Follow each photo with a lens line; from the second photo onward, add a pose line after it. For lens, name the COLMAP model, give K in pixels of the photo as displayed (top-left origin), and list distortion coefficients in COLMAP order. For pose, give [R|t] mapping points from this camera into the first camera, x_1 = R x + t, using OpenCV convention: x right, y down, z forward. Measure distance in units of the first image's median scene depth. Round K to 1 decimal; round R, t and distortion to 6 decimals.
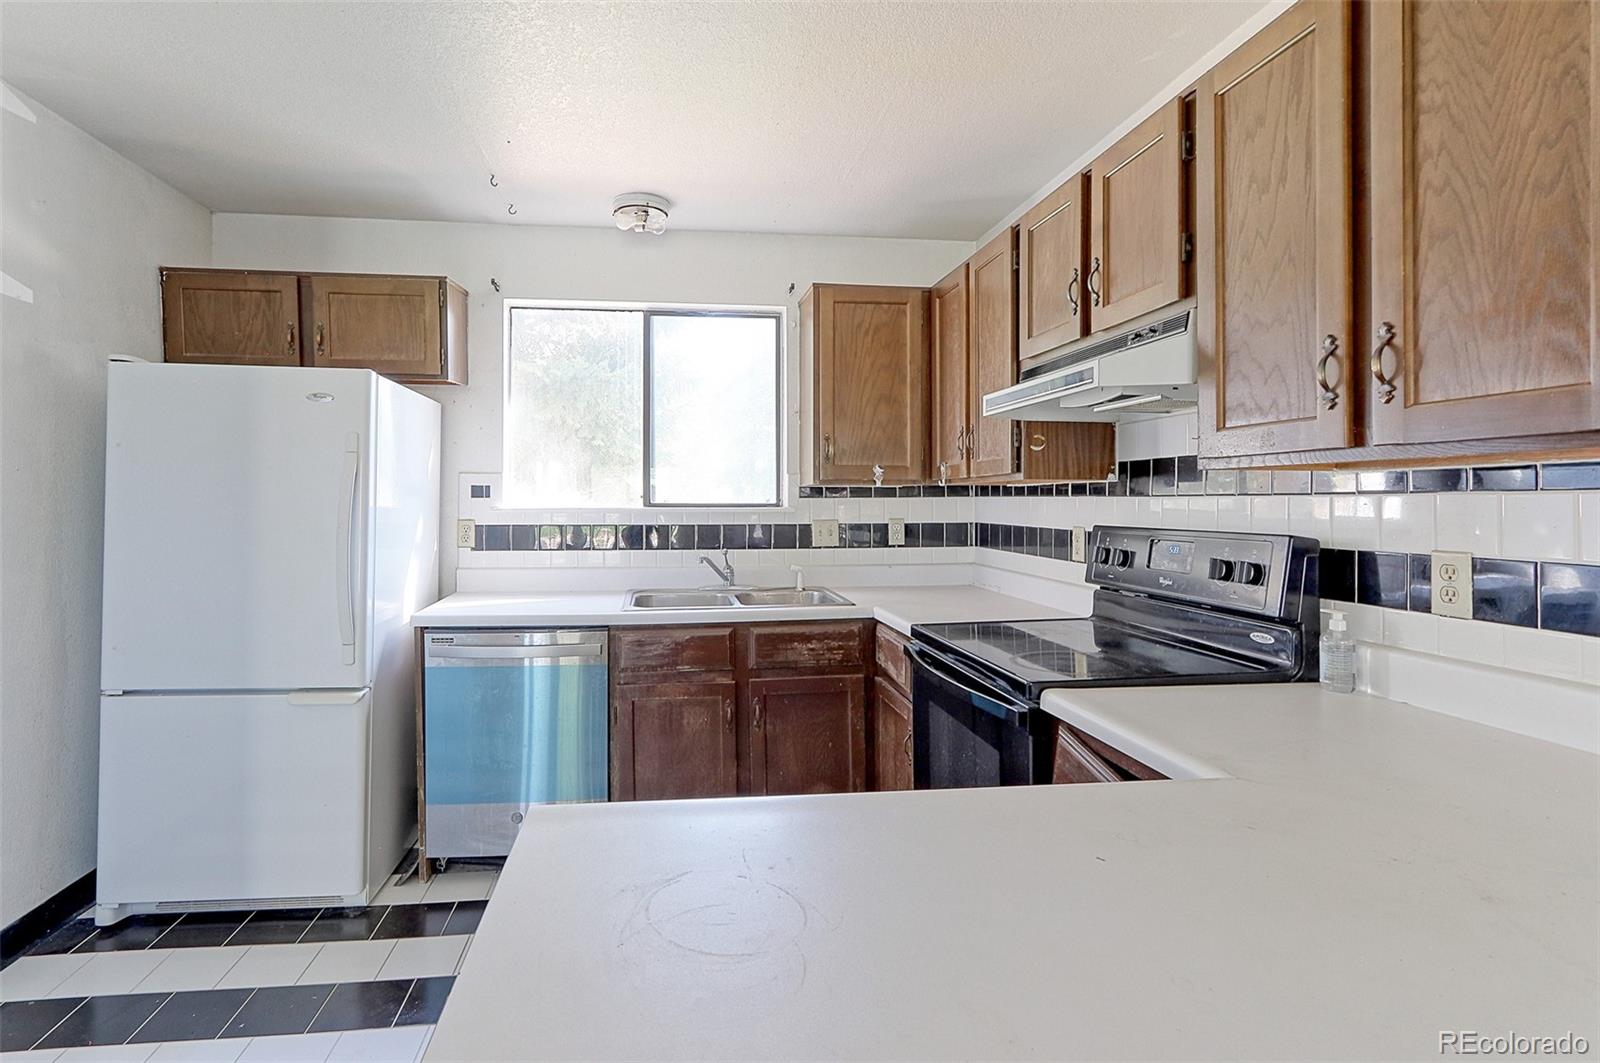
lens RADIAL K [[814.8, 0, 747.0], [0, 814.8, 501.7], [0, 0, 1]] dist [0.000466, 0.000087]
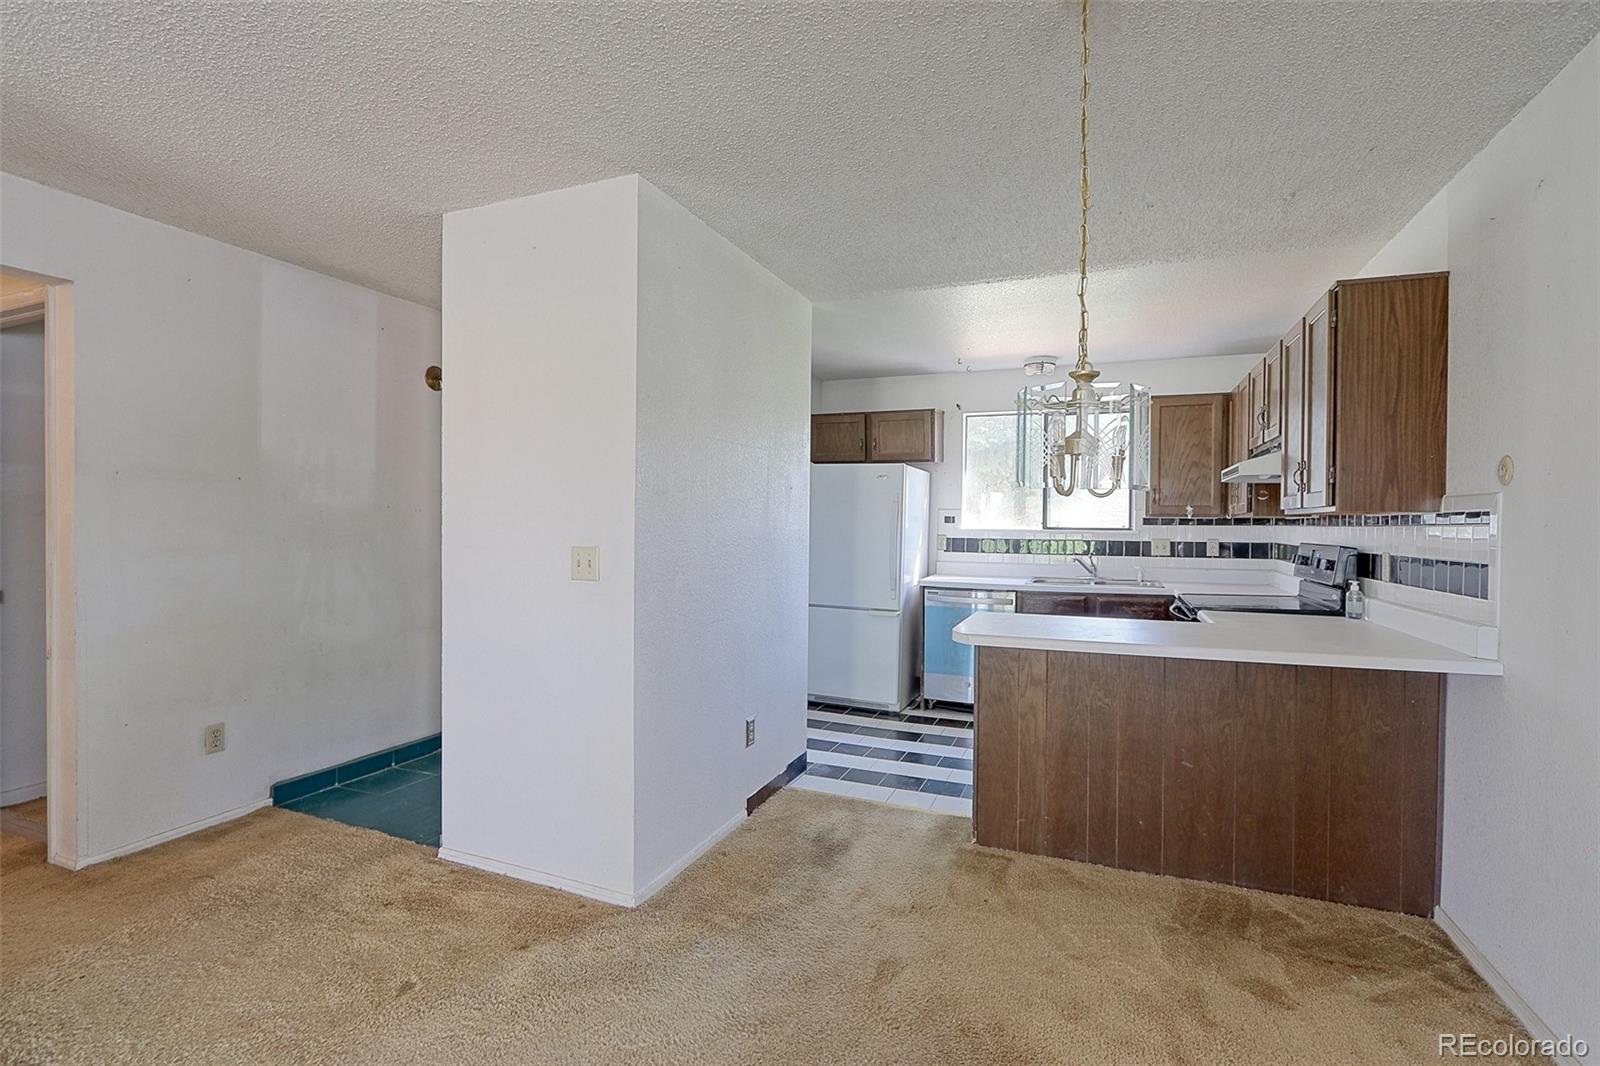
lens RADIAL K [[756.4, 0, 794.9], [0, 756.4, 526.0], [0, 0, 1]] dist [-0.002289, 0.000479]
pose [[0.880266, 0.012061, -0.474326, 0.182814], [-0.011386, 0.999926, 0.004296, -0.001187], [0.474343, 0.001619, 0.880339, -0.695215]]
